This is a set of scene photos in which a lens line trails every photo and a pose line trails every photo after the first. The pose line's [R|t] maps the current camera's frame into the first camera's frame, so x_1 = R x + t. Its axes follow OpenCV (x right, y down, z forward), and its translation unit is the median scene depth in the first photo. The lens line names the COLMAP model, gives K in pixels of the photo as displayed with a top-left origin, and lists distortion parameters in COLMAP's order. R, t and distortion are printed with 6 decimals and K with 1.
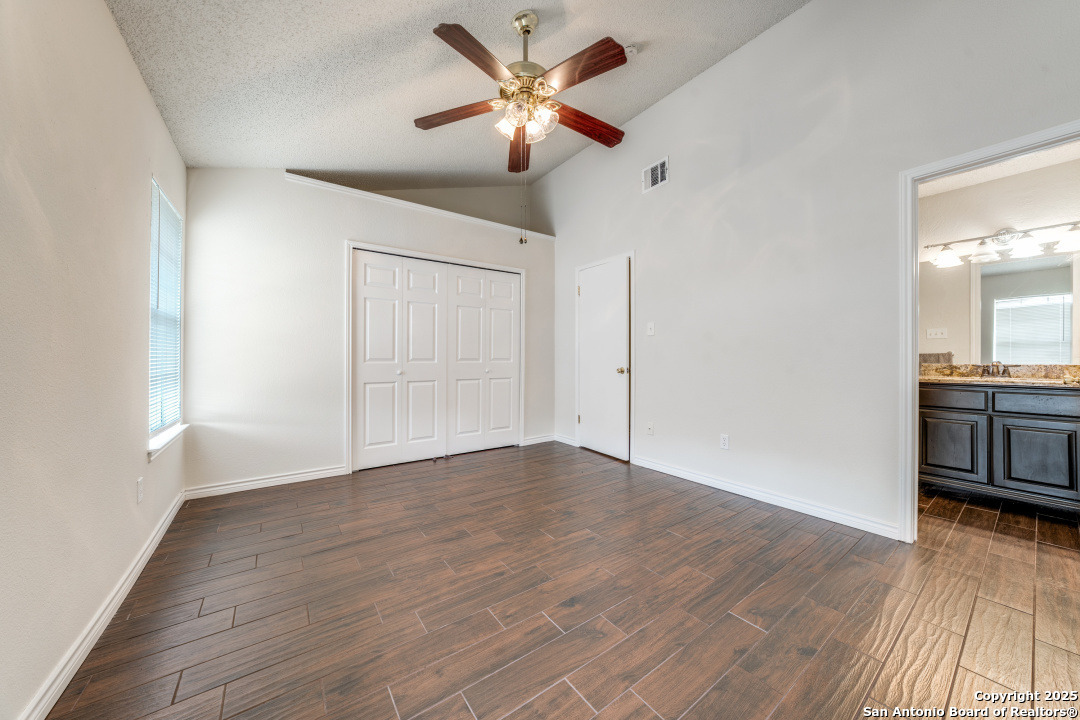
lens RADIAL K [[376.8, 0, 548.0], [0, 376.8, 354.9], [0, 0, 1]] dist [-0.027782, 0.006723]
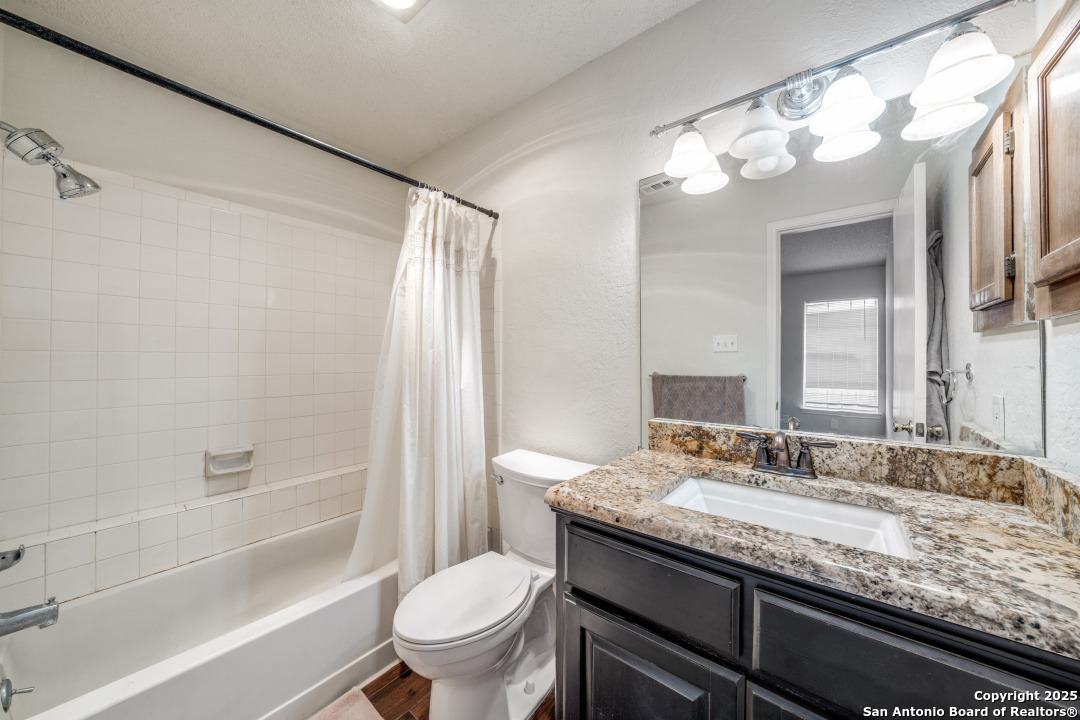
lens RADIAL K [[376.8, 0, 548.0], [0, 376.8, 354.9], [0, 0, 1]] dist [-0.027782, 0.006723]
pose [[0.963946, 0.001259, 0.266096, 0.906556], [-0.000651, 0.999997, -0.002375, -0.055371], [-0.266098, 0.002116, 0.963944, 0.713314]]
